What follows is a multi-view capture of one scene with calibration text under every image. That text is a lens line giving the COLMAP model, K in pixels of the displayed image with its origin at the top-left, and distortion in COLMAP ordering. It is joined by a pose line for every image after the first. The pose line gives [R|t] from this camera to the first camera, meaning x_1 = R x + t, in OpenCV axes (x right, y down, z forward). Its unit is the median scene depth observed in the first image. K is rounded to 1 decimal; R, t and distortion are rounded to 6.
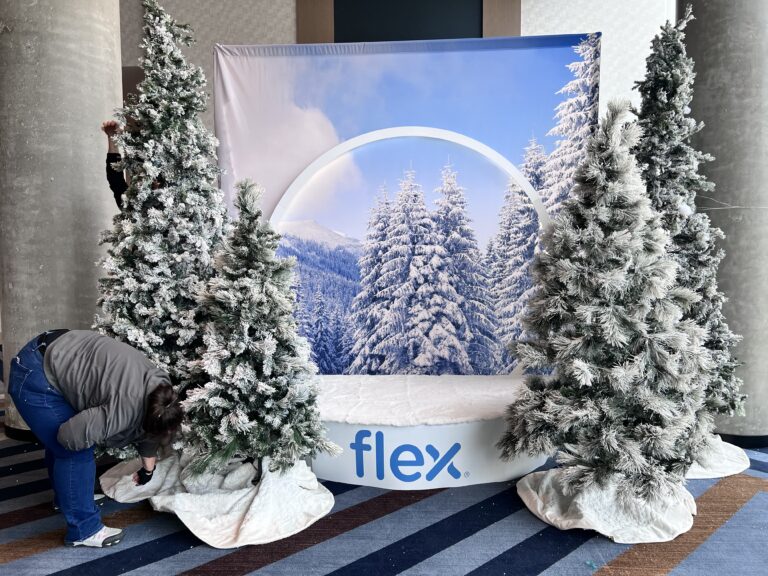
lens RADIAL K [[573.4, 0, 384.0], [0, 573.4, 288.0], [0, 0, 1]] dist [0.073231, -0.090116]
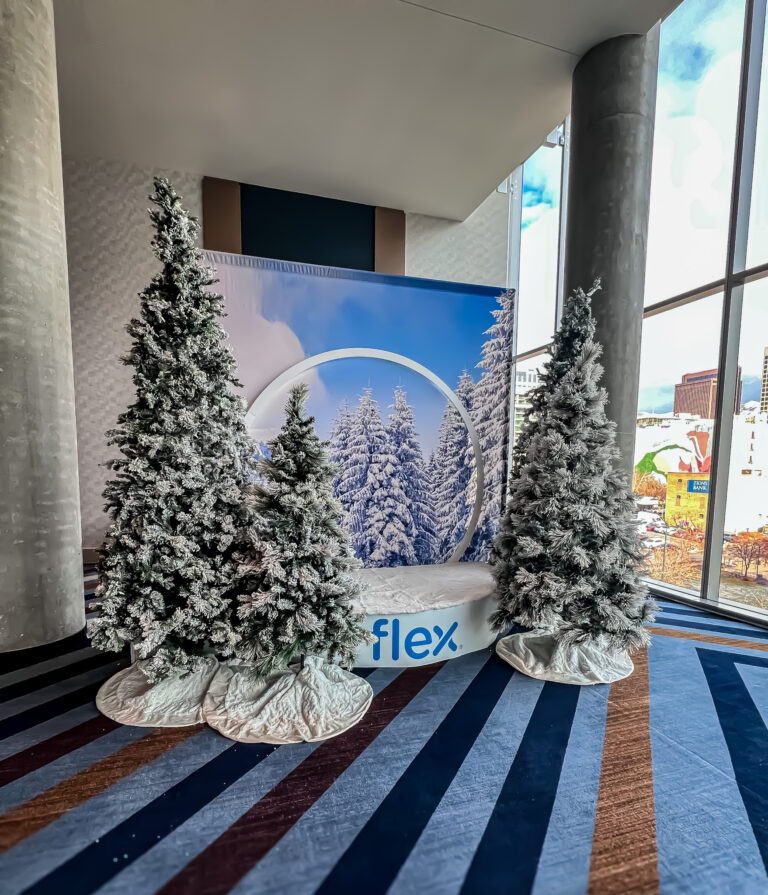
lens RADIAL K [[483.9, 0, 384.9], [0, 483.9, 513.8], [0, 0, 1]] dist [0.001611, -0.000870]
pose [[0.935049, -0.021121, 0.353888, -0.269722], [0.005838, 0.999006, 0.044196, 0.000487], [-0.354470, -0.039259, 0.934243, 0.095607]]
